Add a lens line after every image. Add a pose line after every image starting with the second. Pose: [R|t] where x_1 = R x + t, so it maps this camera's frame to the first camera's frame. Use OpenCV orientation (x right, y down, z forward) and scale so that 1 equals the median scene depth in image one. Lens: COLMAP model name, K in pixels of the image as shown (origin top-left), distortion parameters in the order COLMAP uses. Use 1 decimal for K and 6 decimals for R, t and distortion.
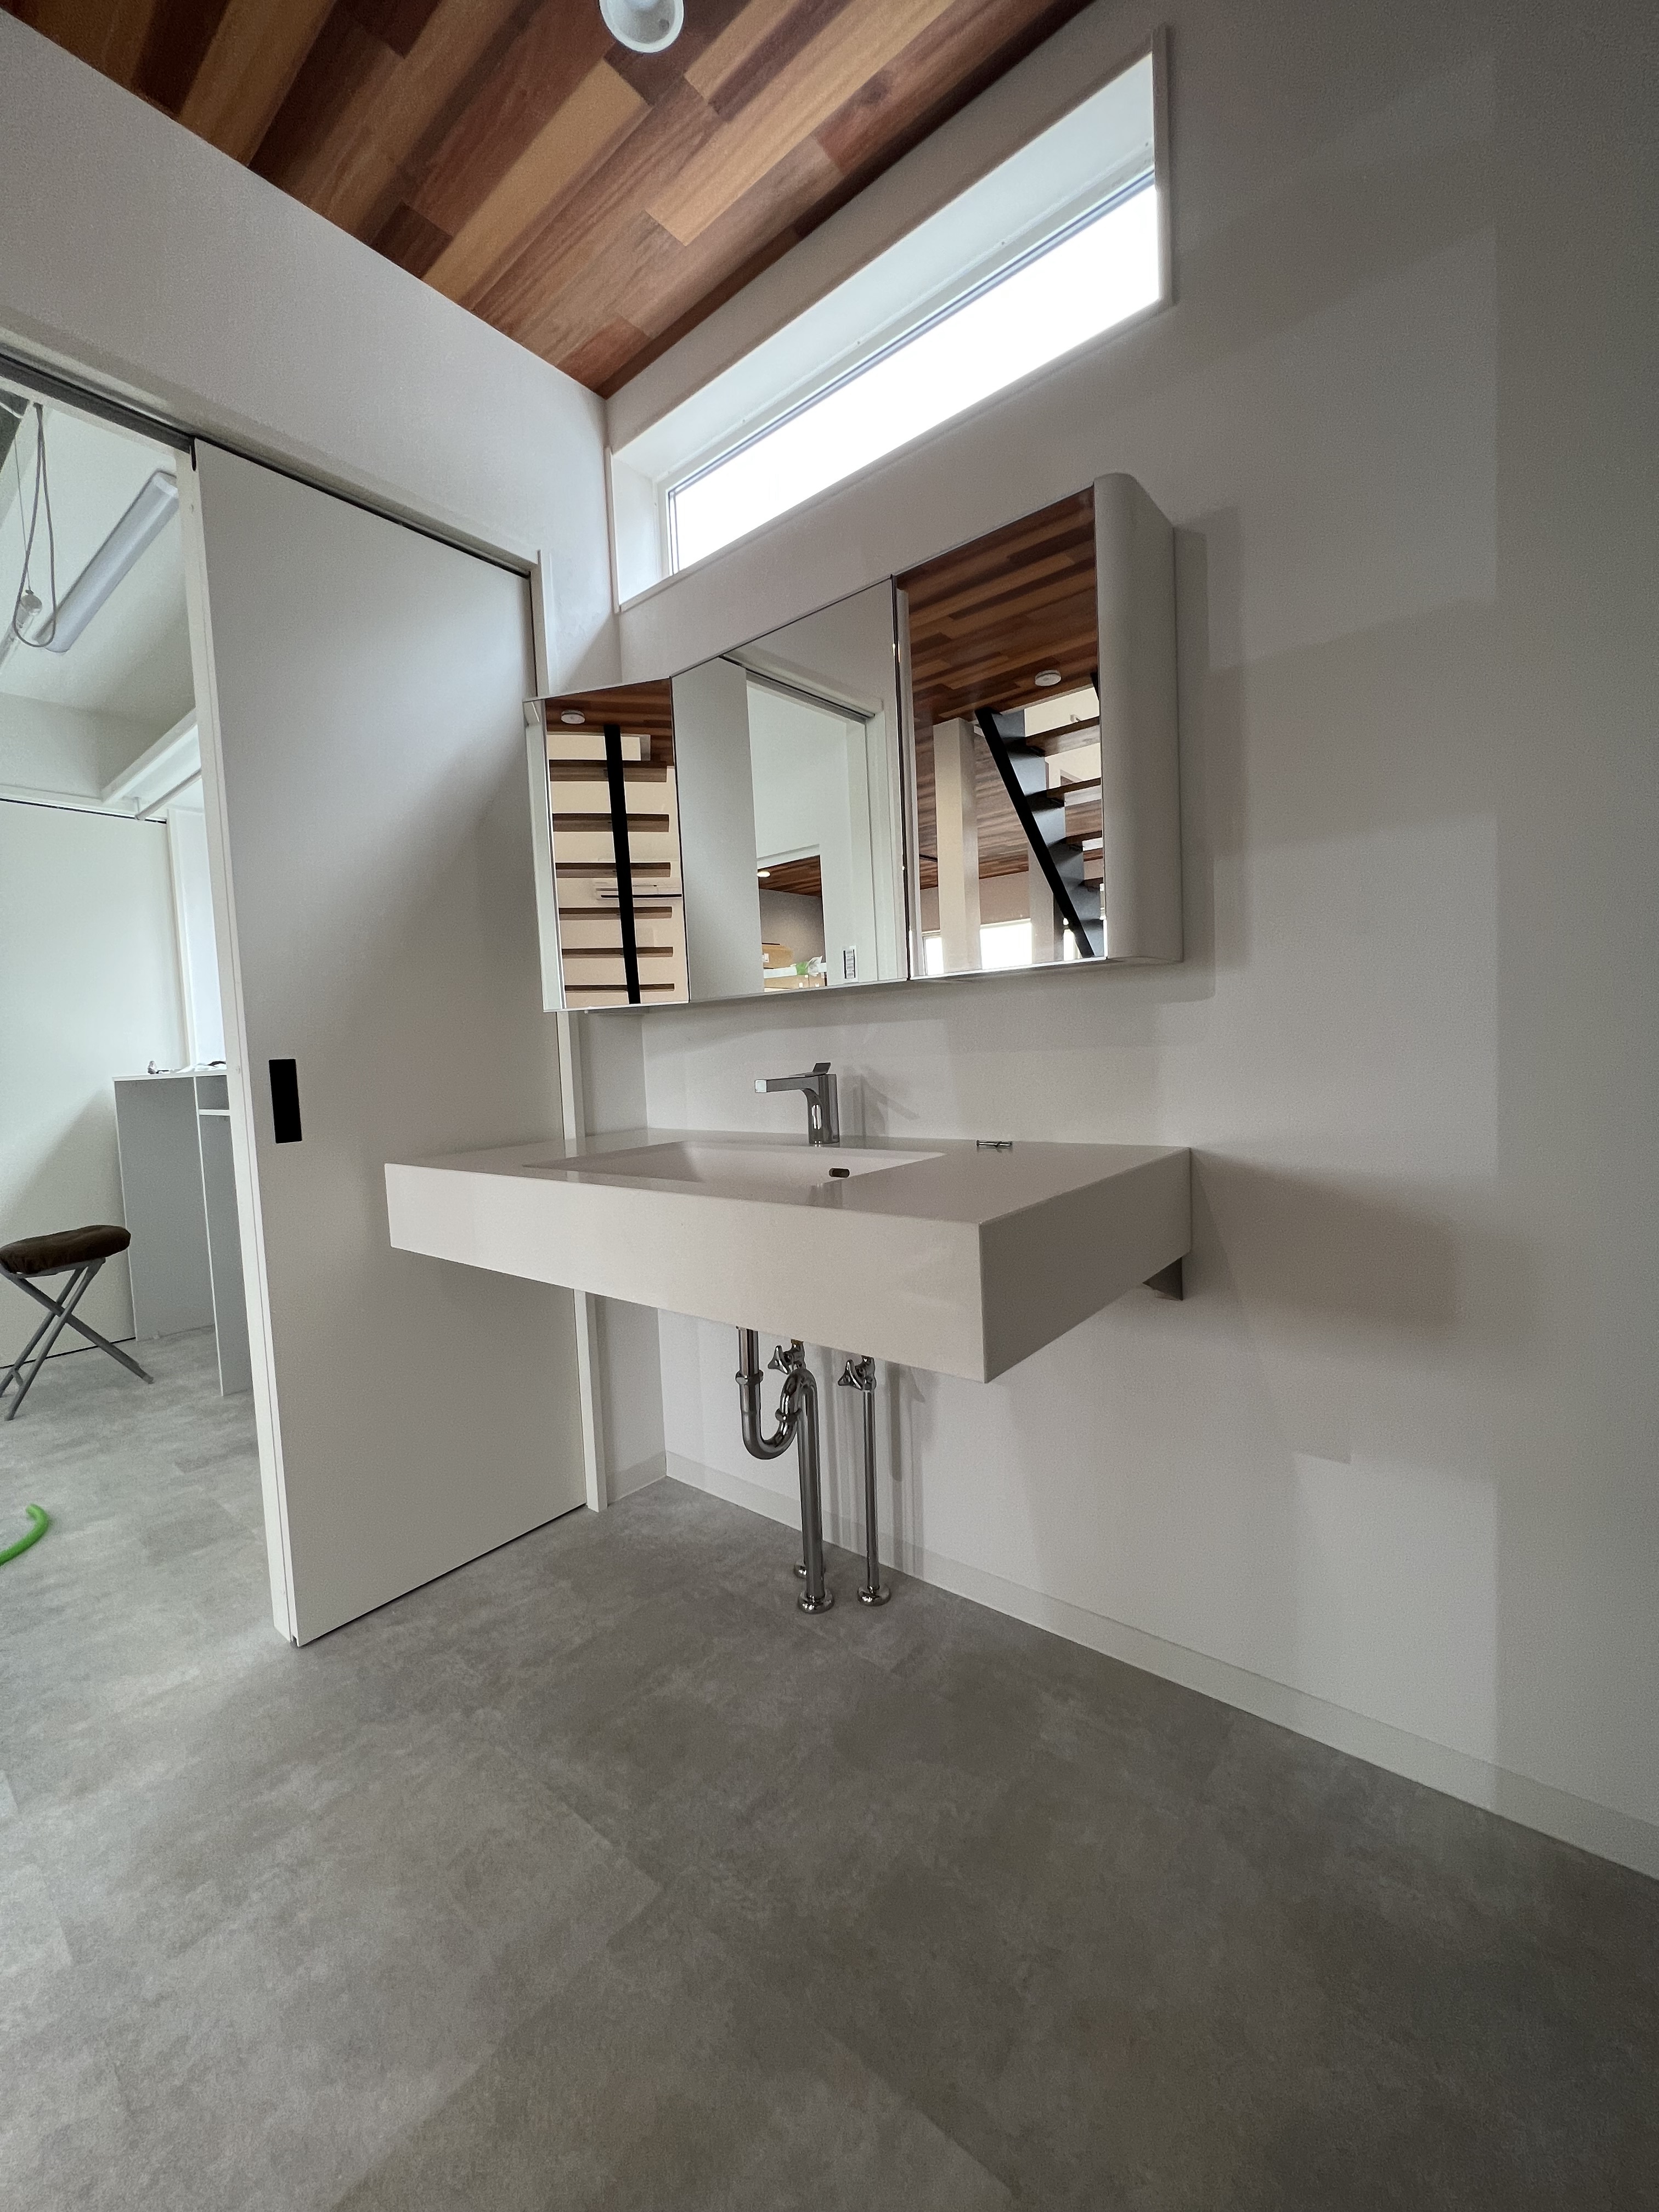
lens RADIAL K [[891.0, 0, 829.1], [0, 891.0, 1104.4], [0, 0, 1]] dist [0.003735, 0.000558]
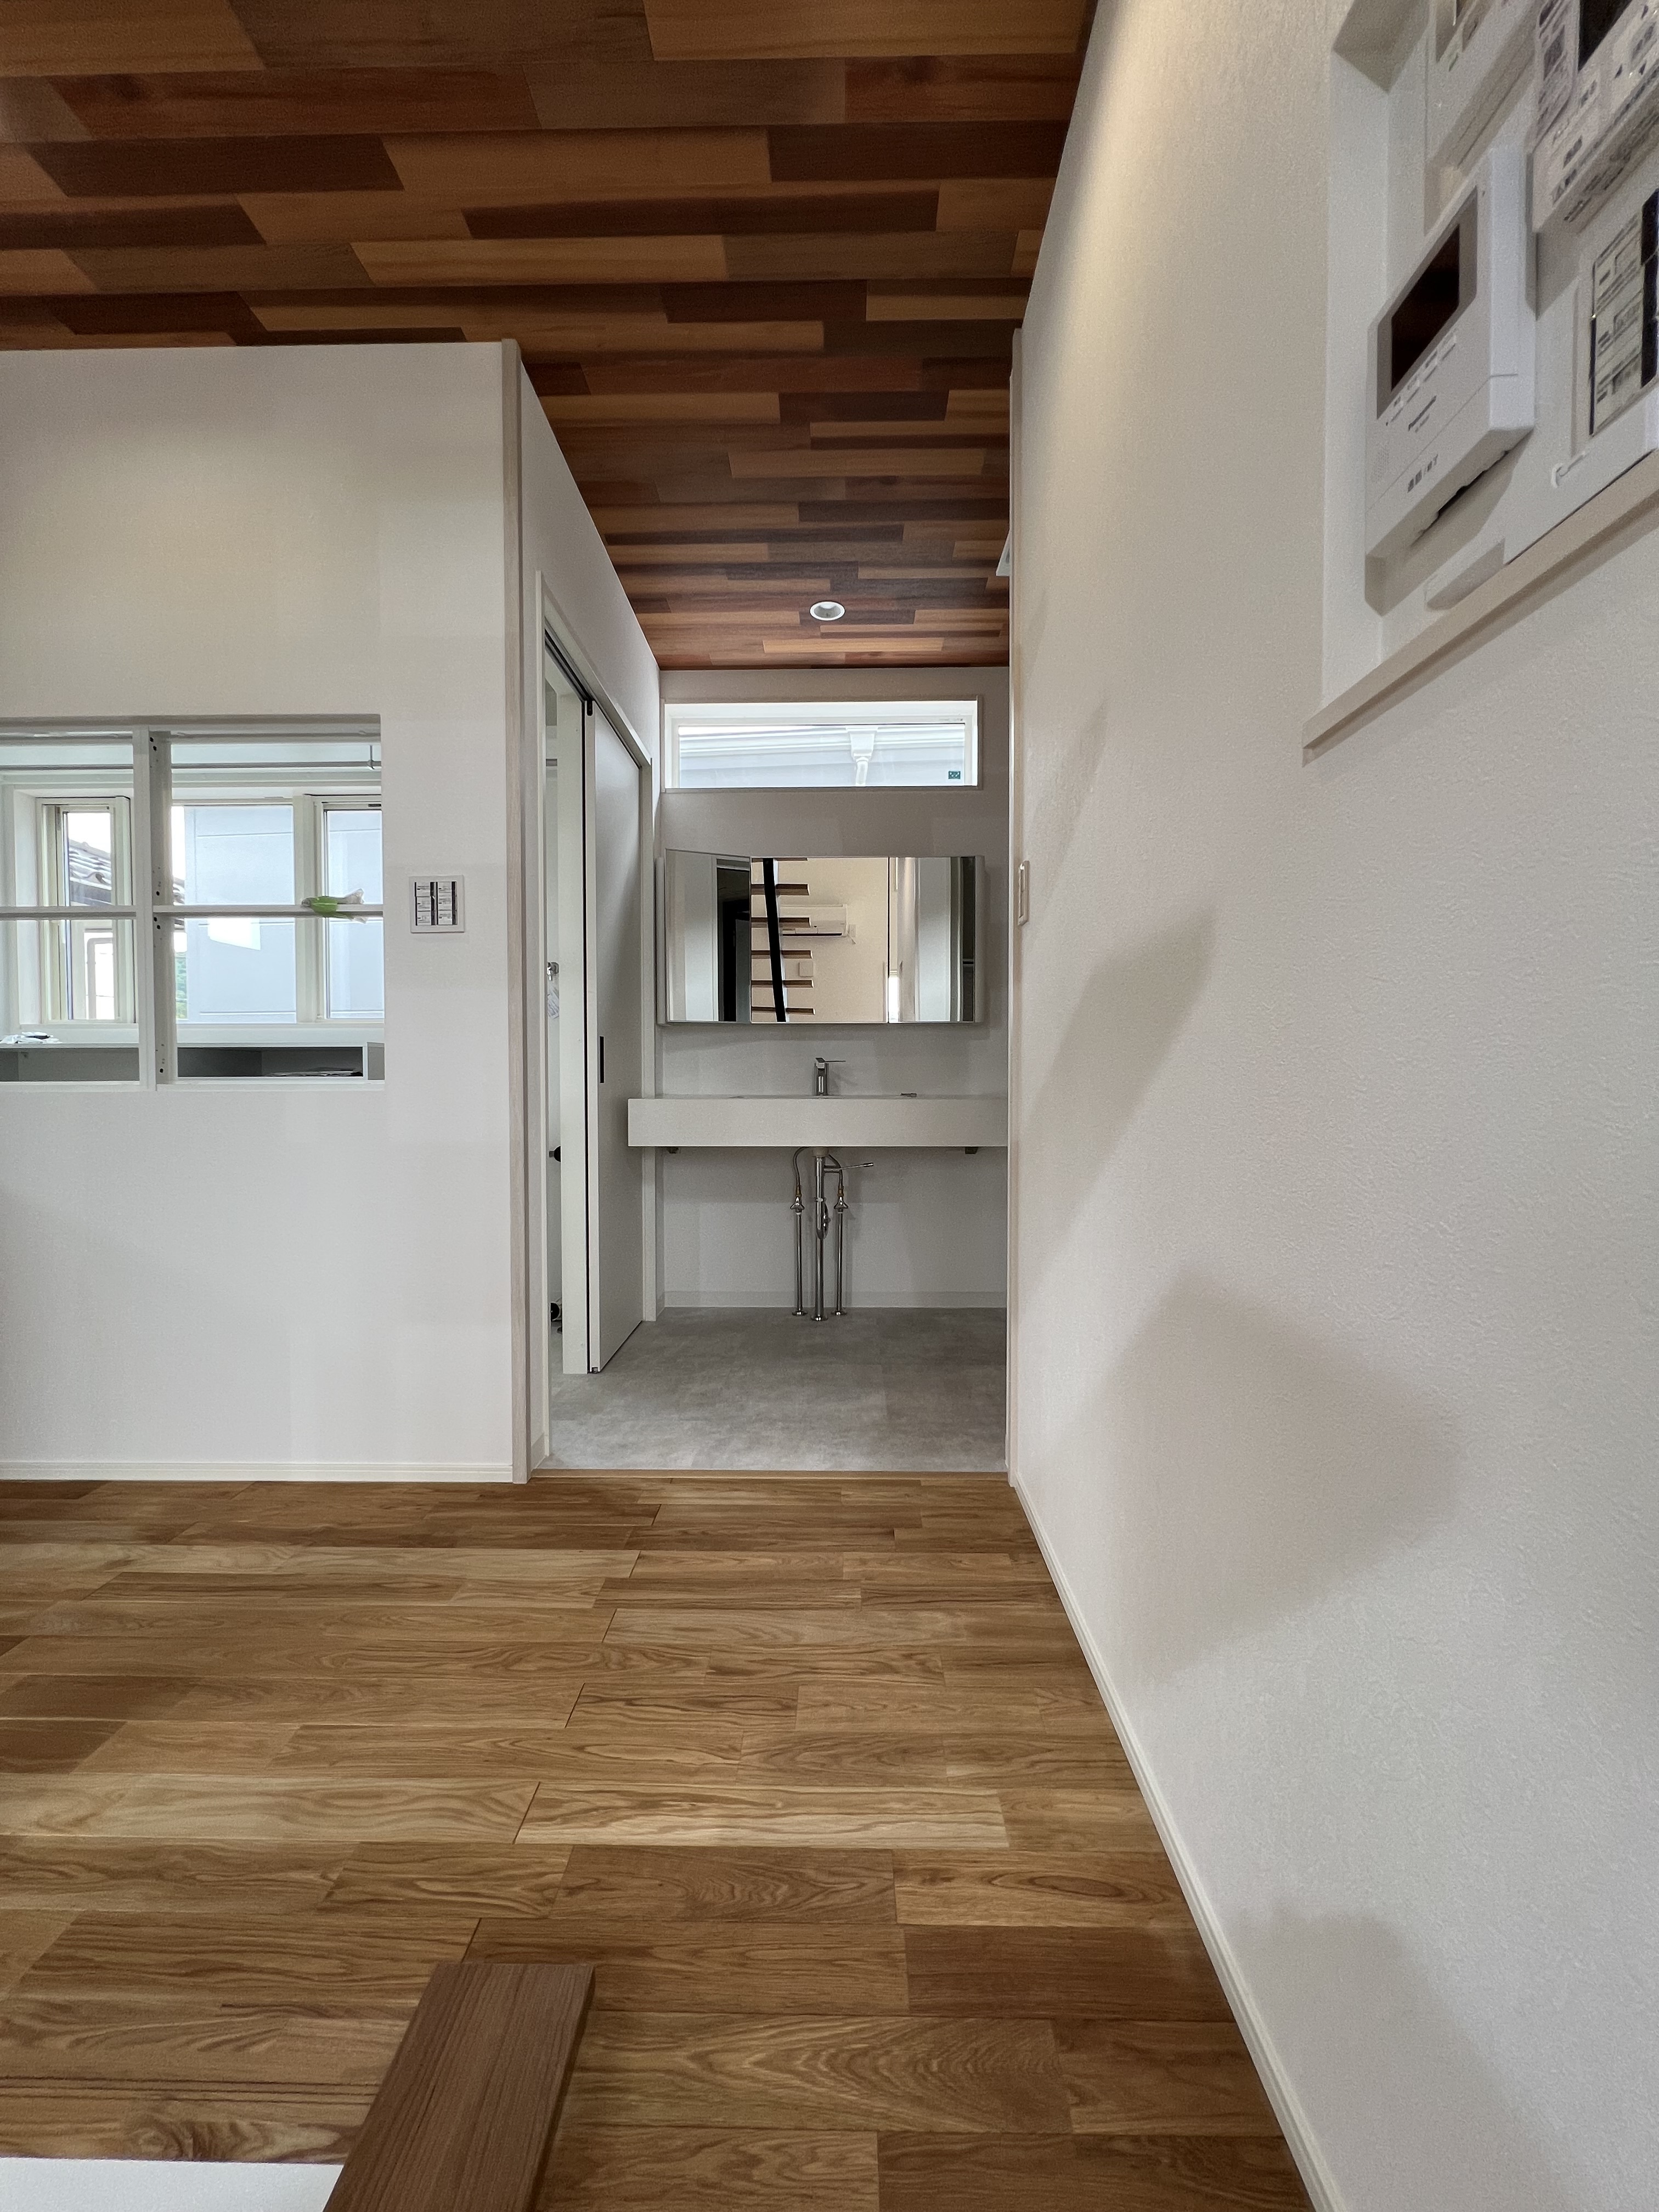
lens RADIAL K [[891.0, 0, 829.0], [0, 891.0, 1101.6], [0, 0, 1]] dist [0.003735, 0.000558]
pose [[0.781813, 0.028590, 0.622857, -1.524133], [0.002715, 0.998783, -0.049254, 0.188298], [-0.623507, 0.040198, 0.780784, -0.754587]]
